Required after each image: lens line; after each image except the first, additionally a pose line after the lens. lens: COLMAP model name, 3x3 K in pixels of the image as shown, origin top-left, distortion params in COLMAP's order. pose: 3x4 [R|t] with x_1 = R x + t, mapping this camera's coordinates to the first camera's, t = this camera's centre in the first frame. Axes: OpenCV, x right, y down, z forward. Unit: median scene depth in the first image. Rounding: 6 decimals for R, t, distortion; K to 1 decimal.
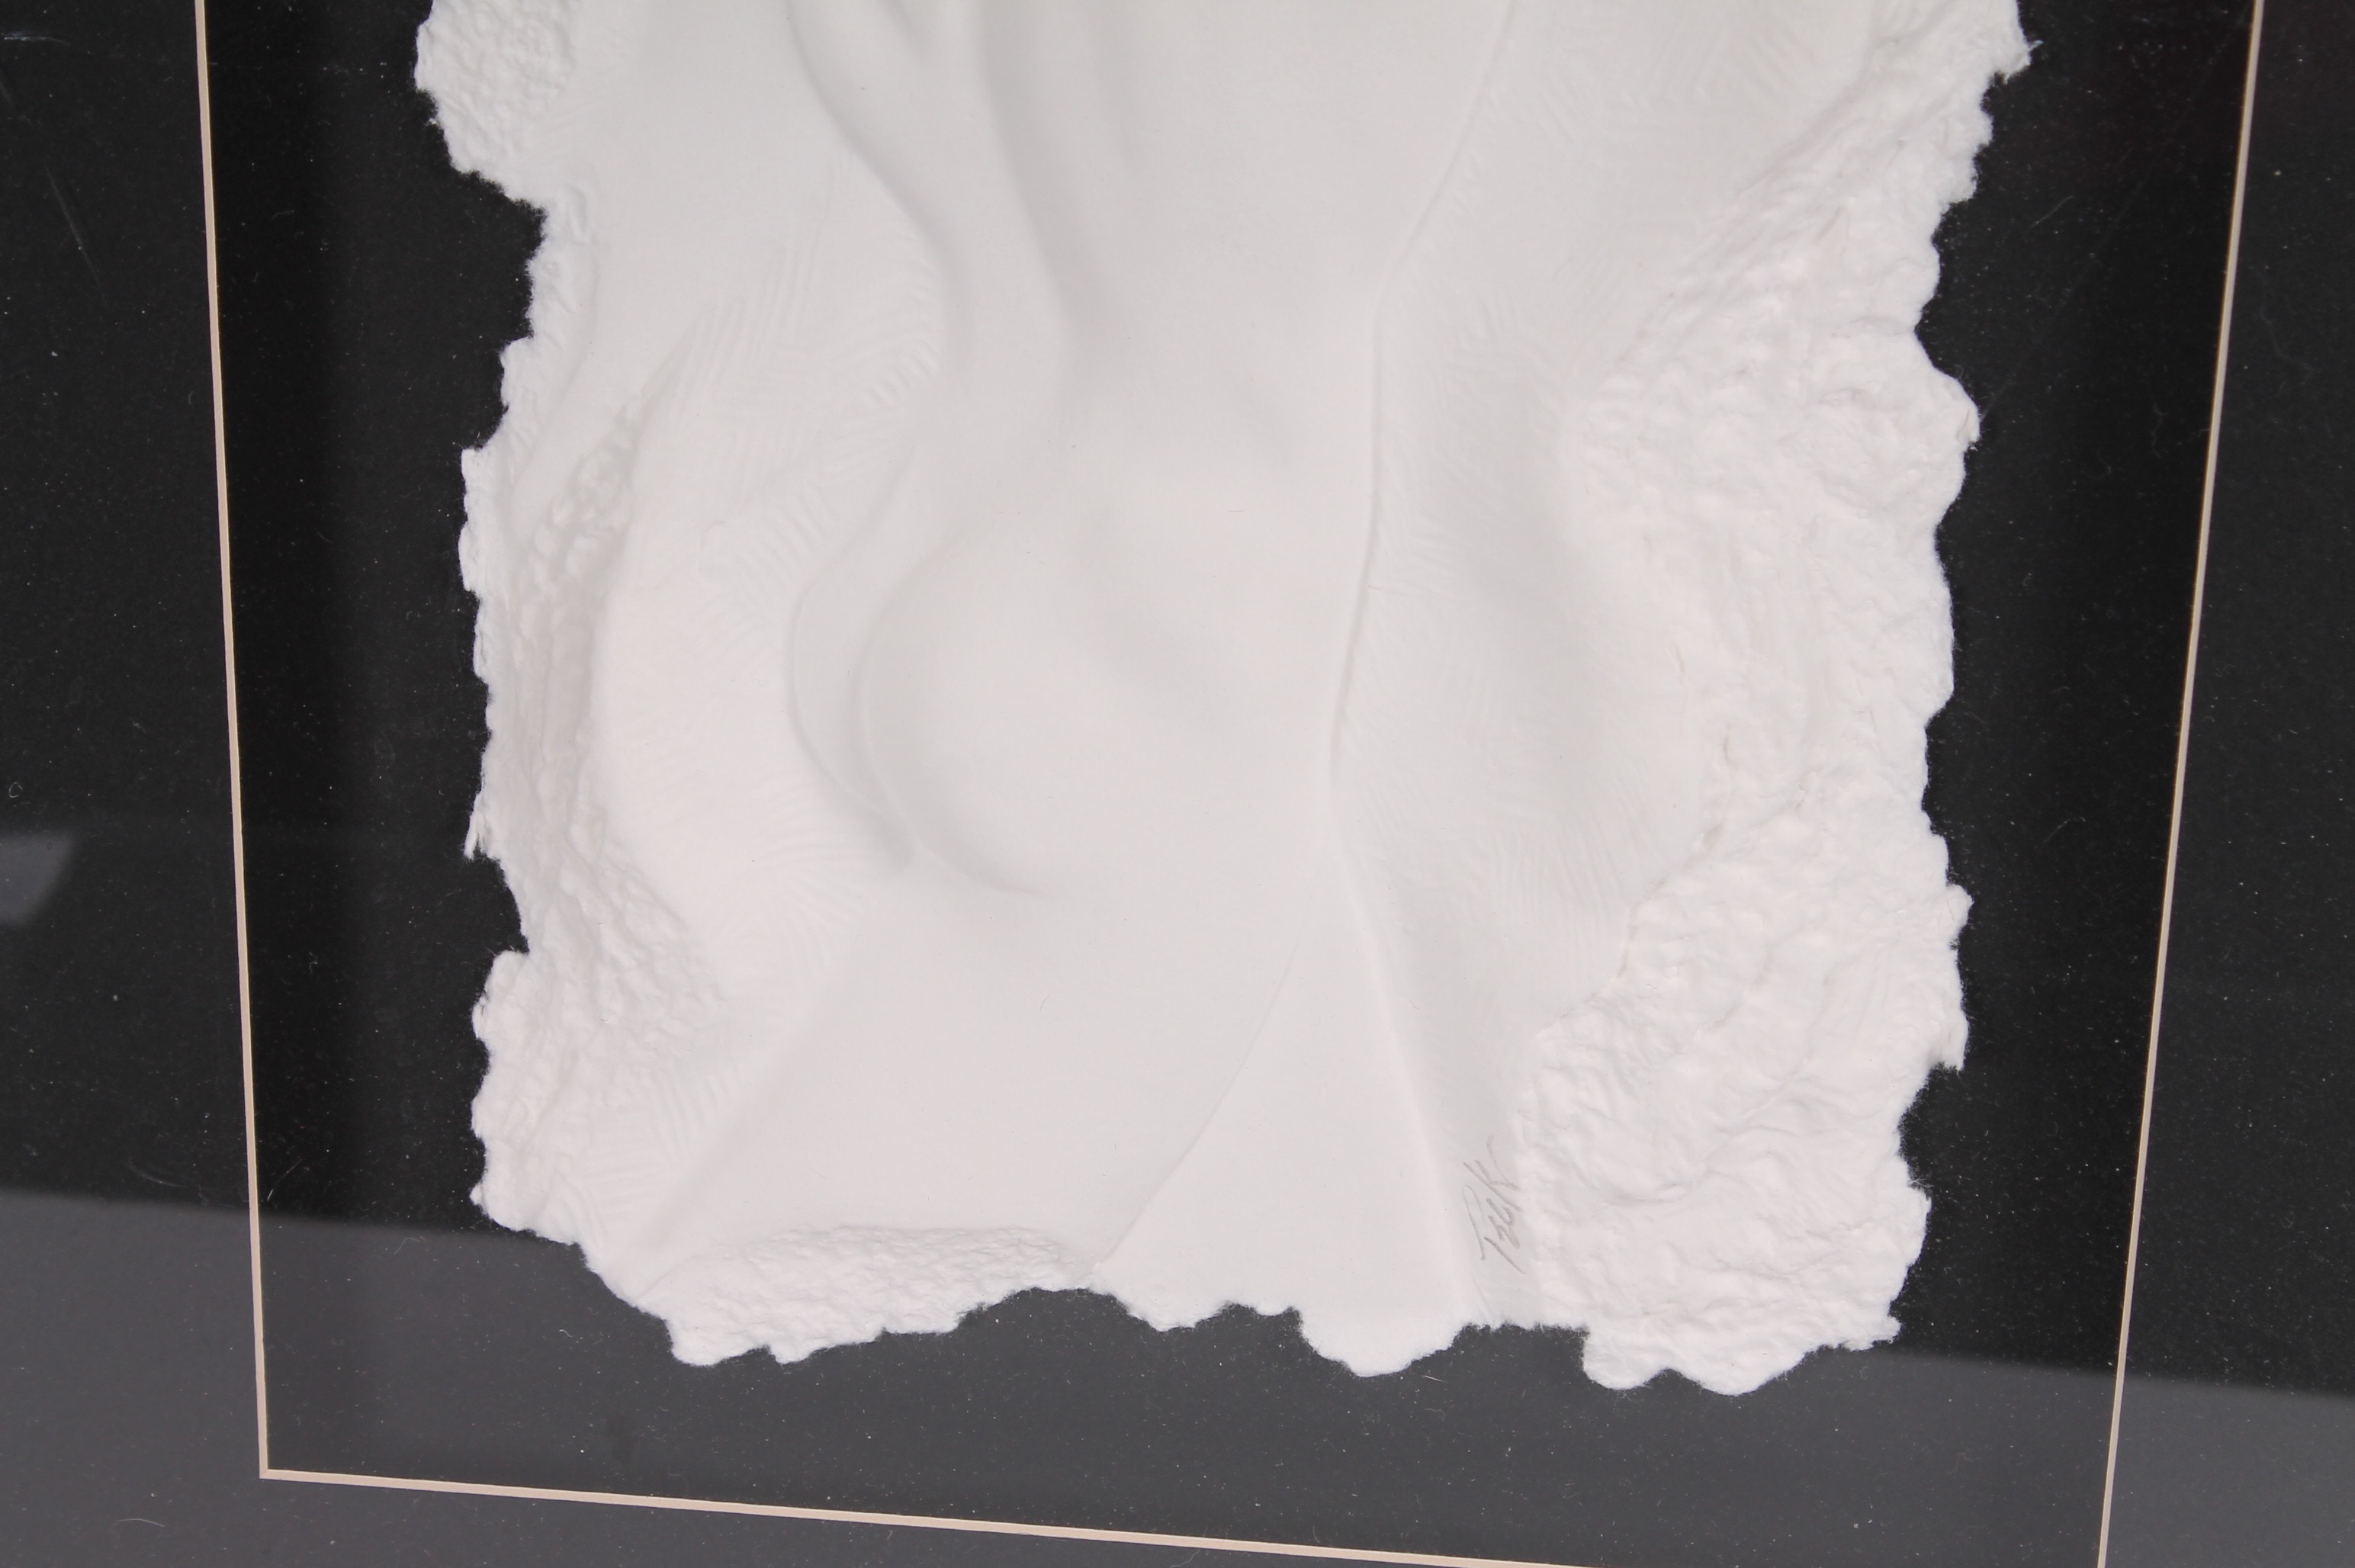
lens RADIAL K [[5605.4, 0, 1177.5], [0, 5605.4, 784.0], [0, 0, 1]] dist [0.032457, 0.425091]
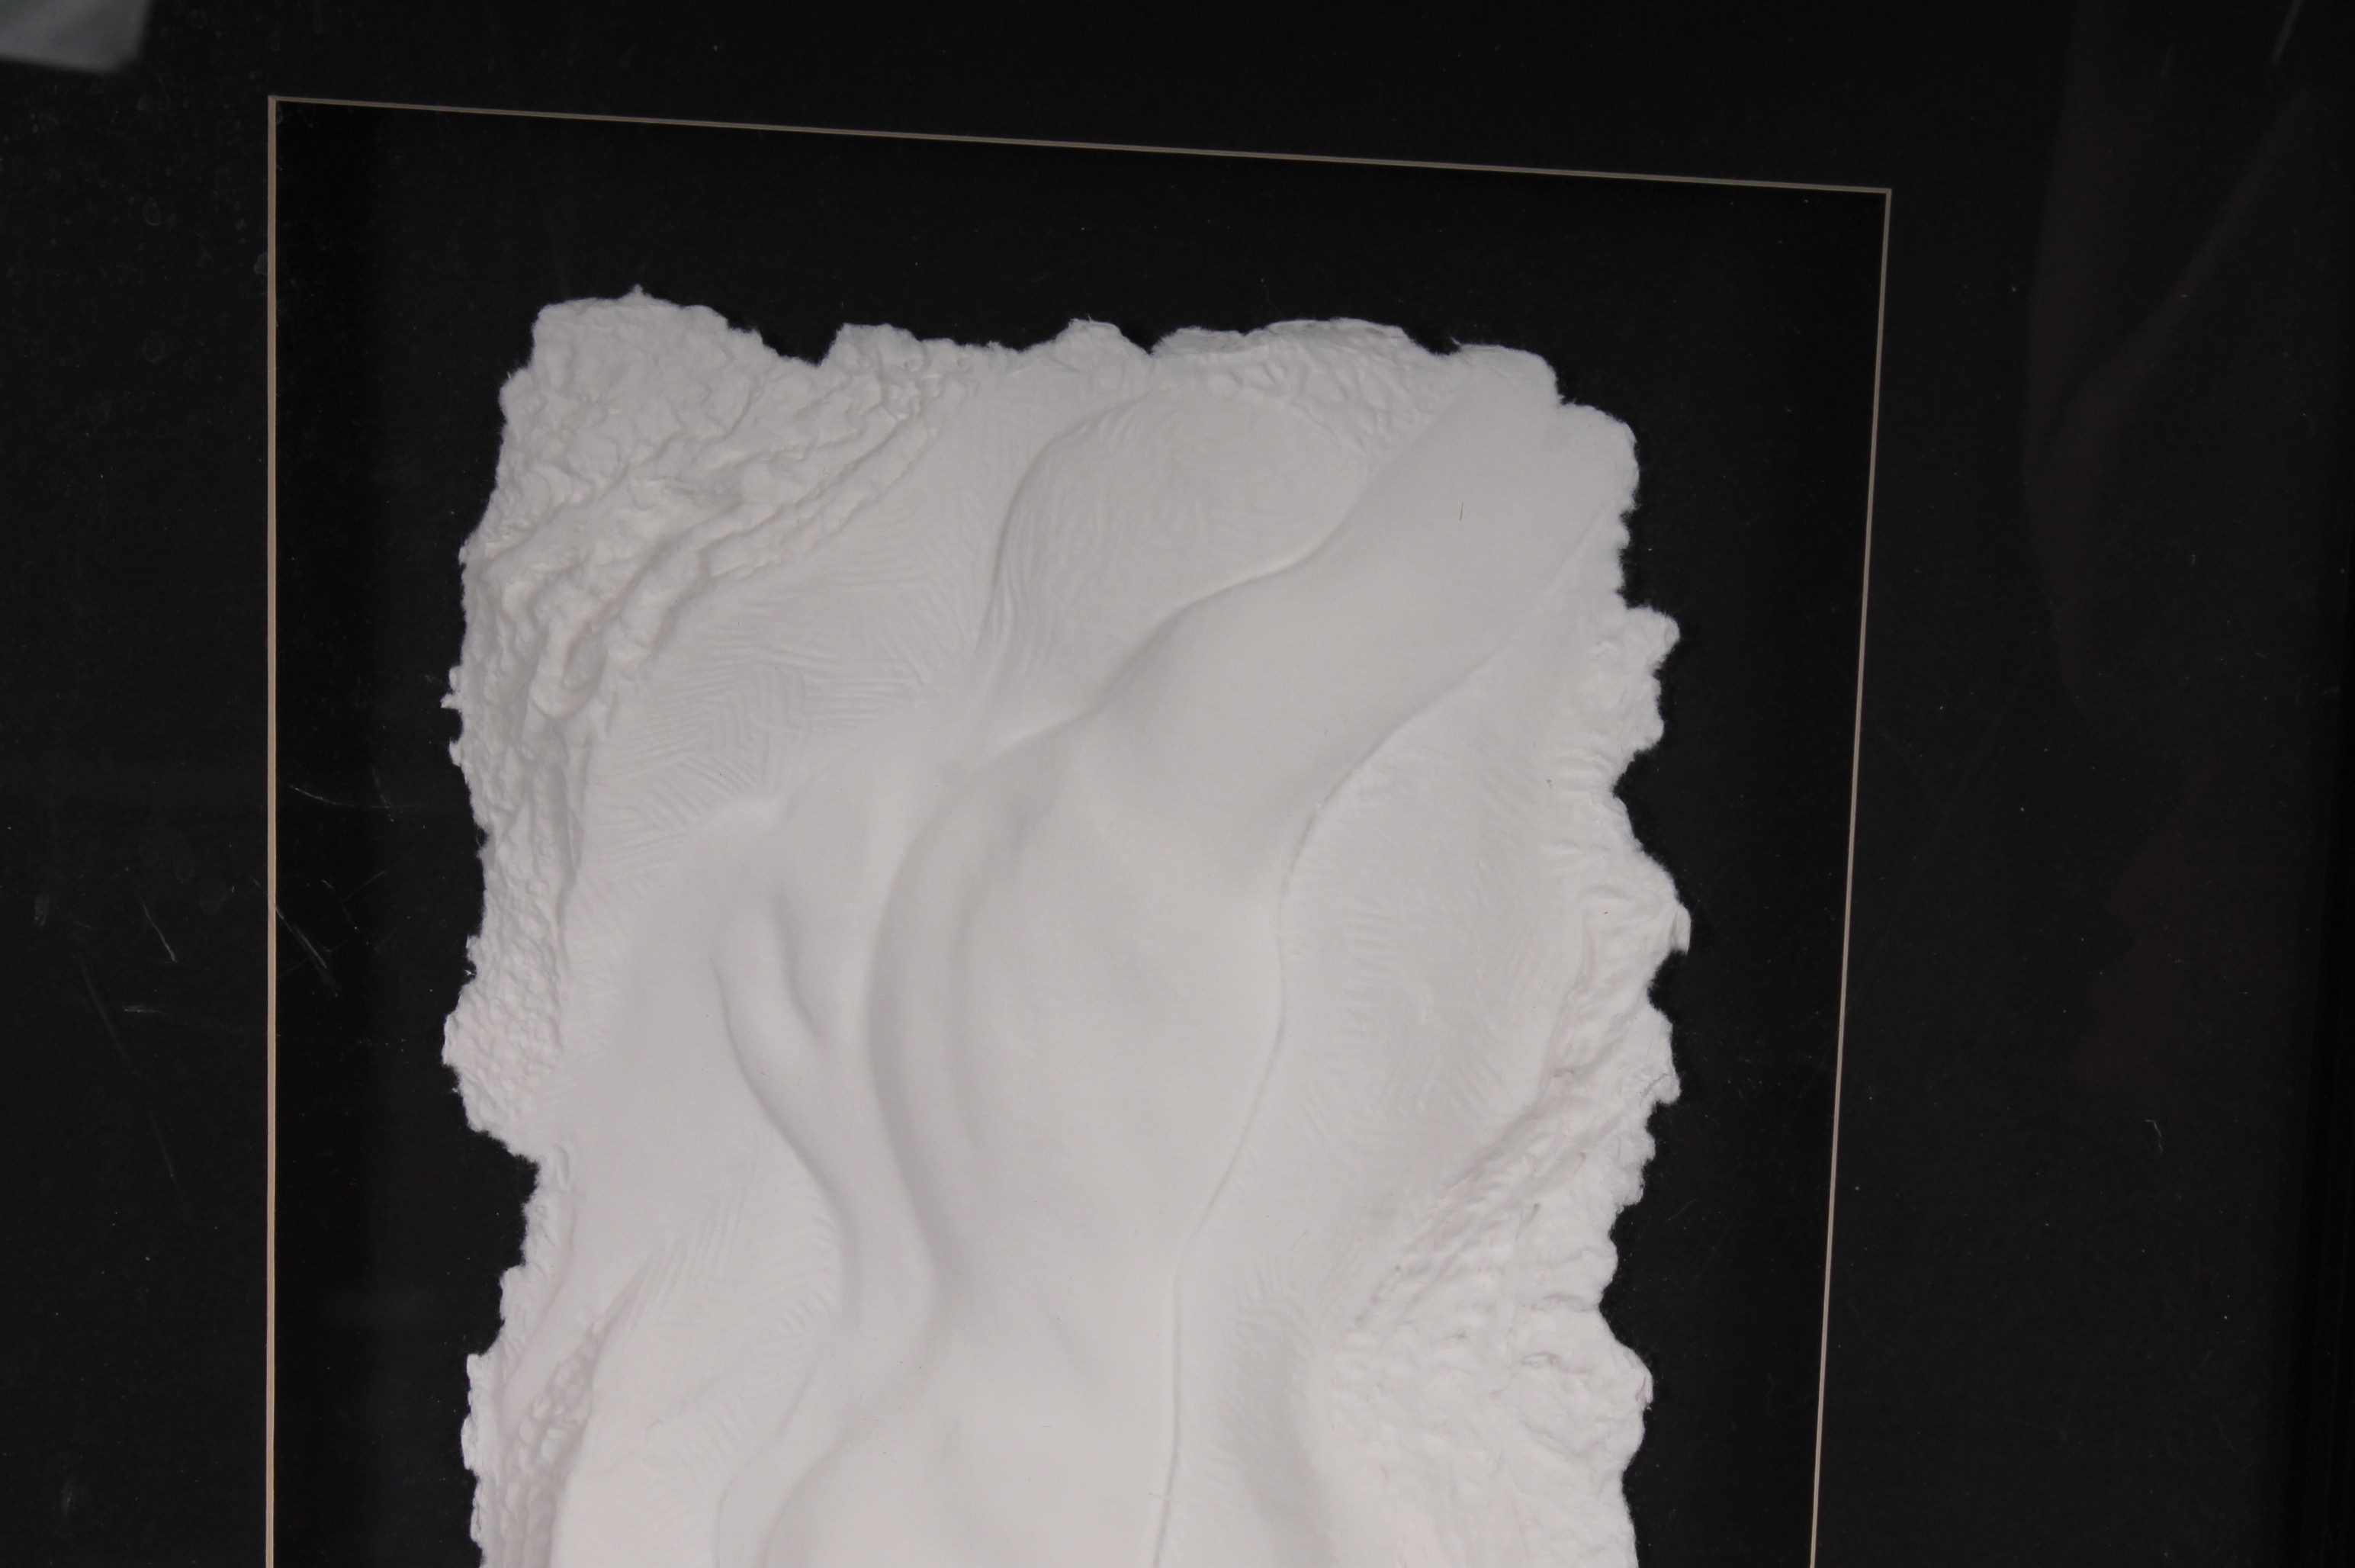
lens RADIAL K [[5605.4, 0, 1177.5], [0, 5605.4, 784.0], [0, 0, 1]] dist [0.032457, 0.425091]
pose [[0.990014, 0.036804, -0.136076, 0.200449], [-0.063895, 0.977619, -0.200448, 0.058532], [0.125654, 0.207141, 0.970208, -0.226685]]
